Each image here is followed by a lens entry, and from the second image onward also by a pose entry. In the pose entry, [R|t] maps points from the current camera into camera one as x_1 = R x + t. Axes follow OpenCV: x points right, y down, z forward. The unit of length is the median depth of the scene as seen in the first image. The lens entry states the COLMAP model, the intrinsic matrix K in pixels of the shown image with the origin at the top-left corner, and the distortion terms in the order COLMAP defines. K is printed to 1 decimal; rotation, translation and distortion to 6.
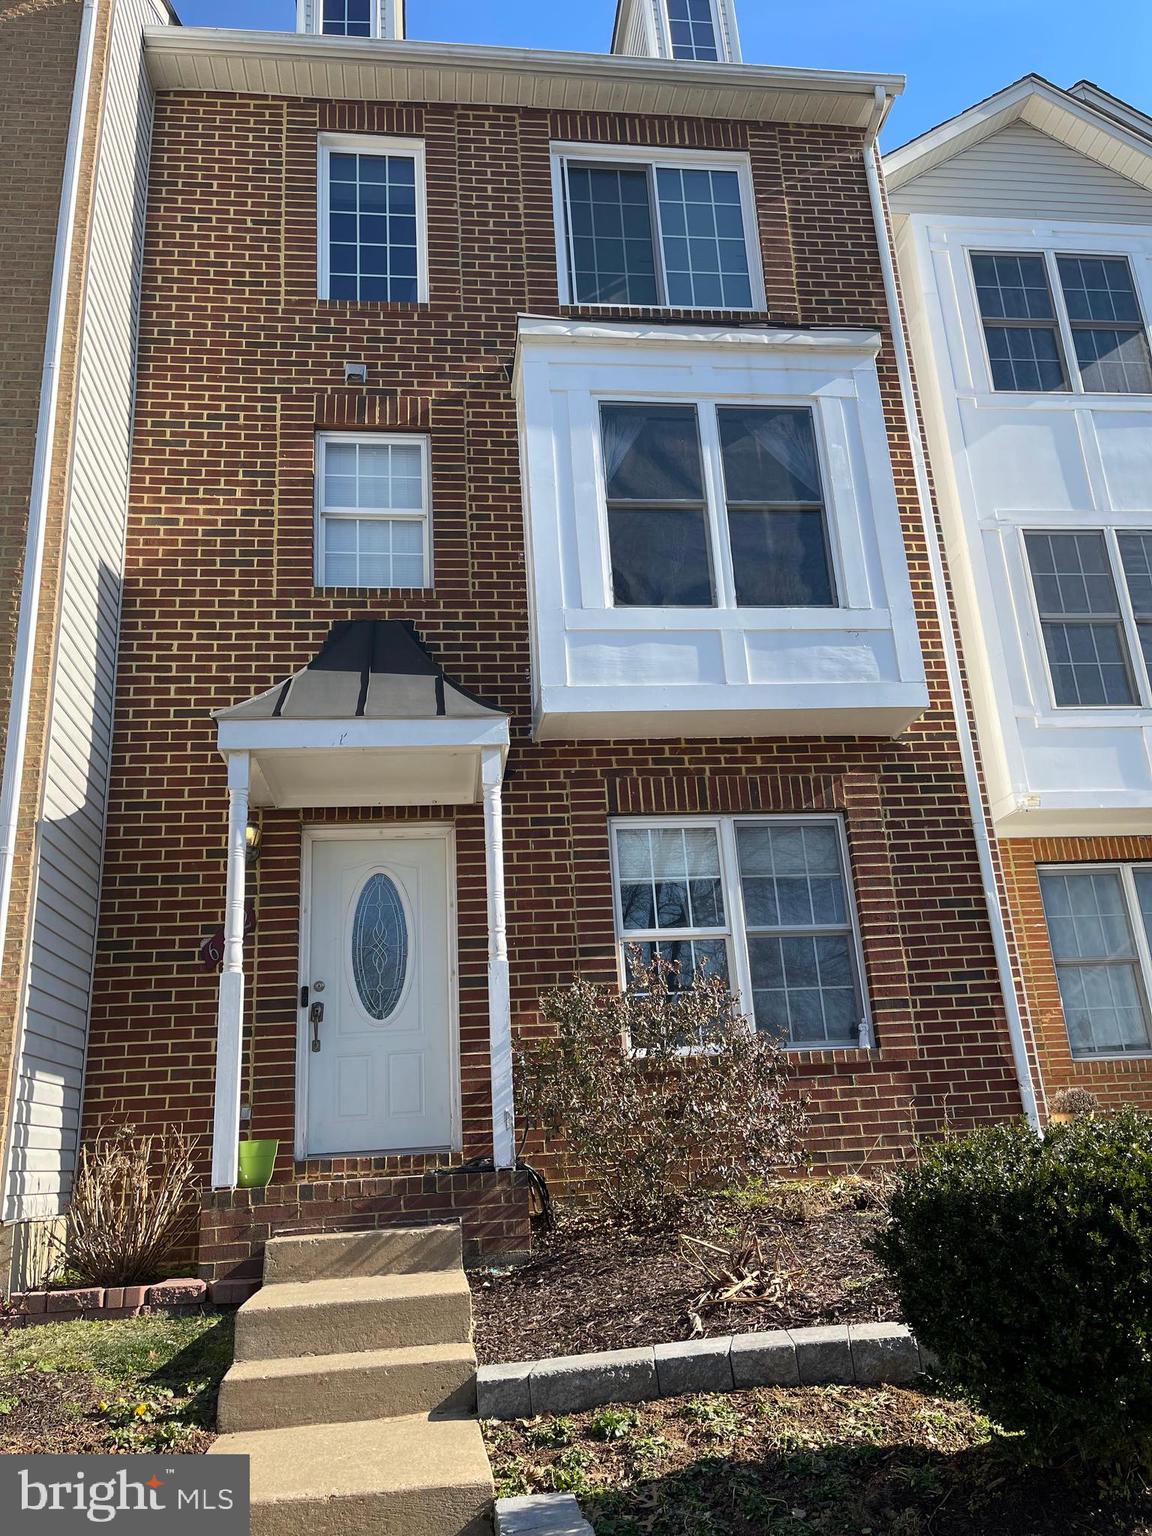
lens RADIAL K [[1156.9, 0, 587.7], [0, 1156.9, 769.5], [0, 0, 1]] dist [0.068634, -0.091467]
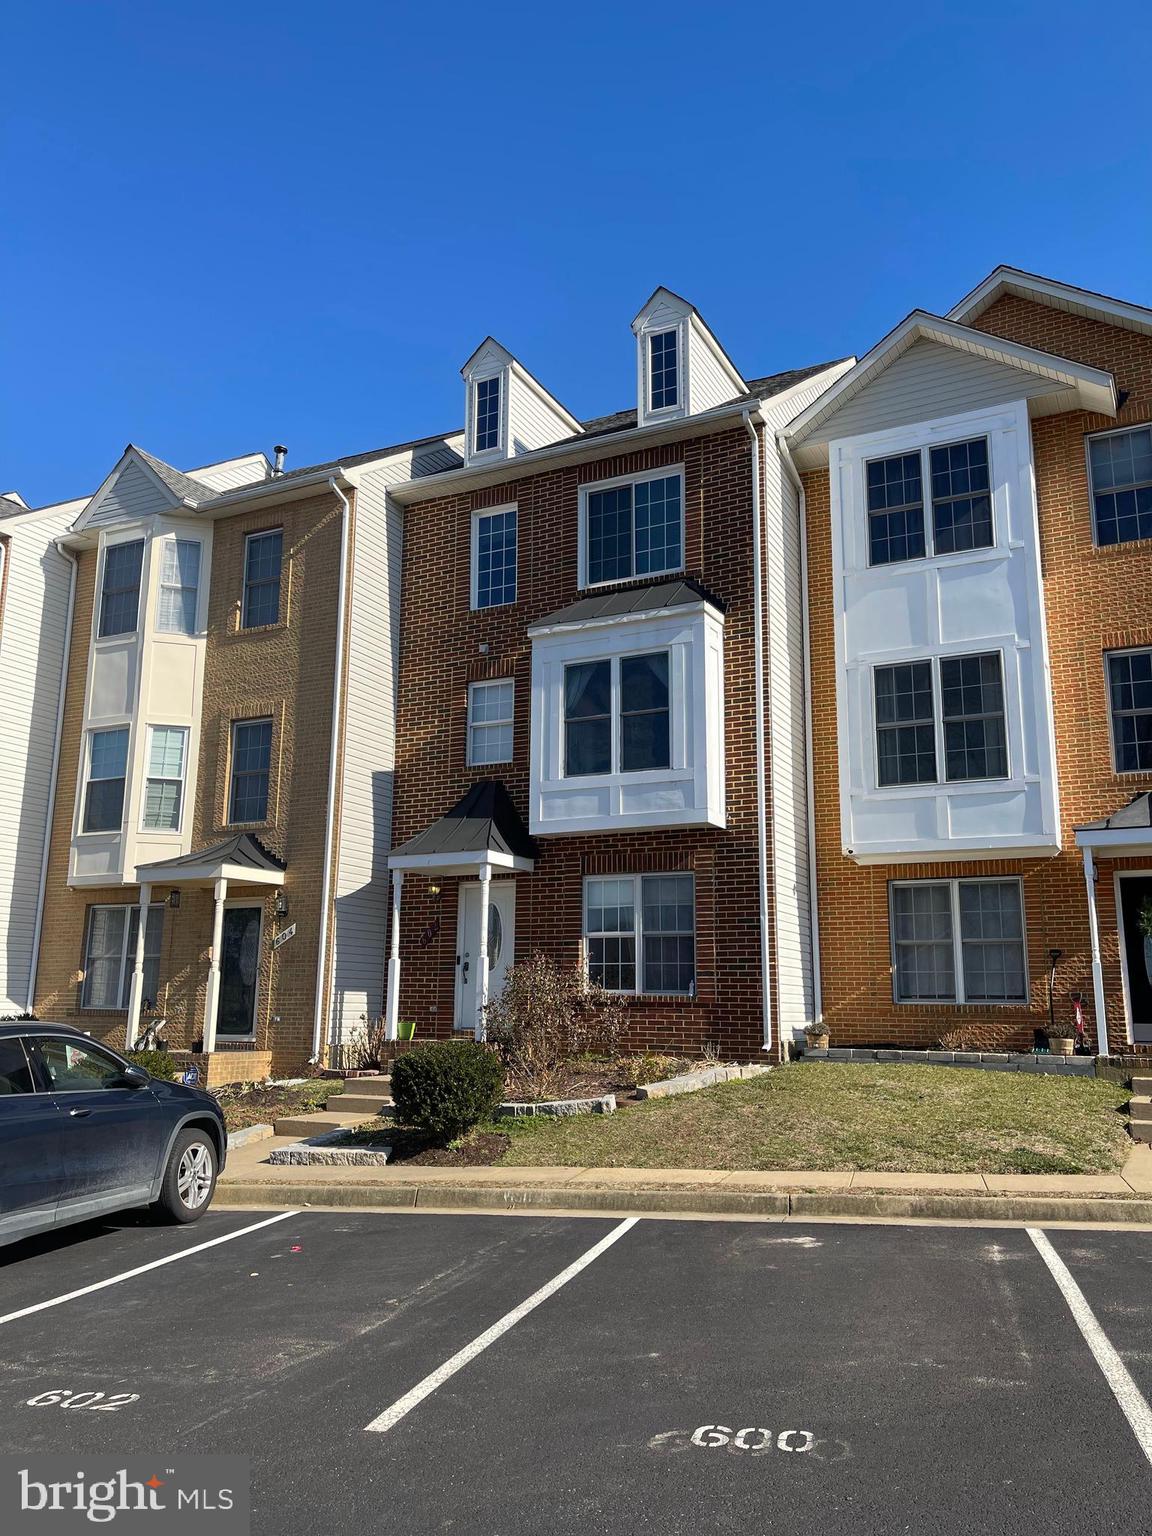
lens RADIAL K [[1156.9, 0, 572.6], [0, 1156.9, 771.7], [0, 0, 1]] dist [0.068634, -0.091467]
pose [[0.826097, -0.050519, -0.561259, 1.116258], [0.119810, 0.988949, 0.087329, -0.309374], [0.550644, -0.139387, 0.823020, -0.630968]]
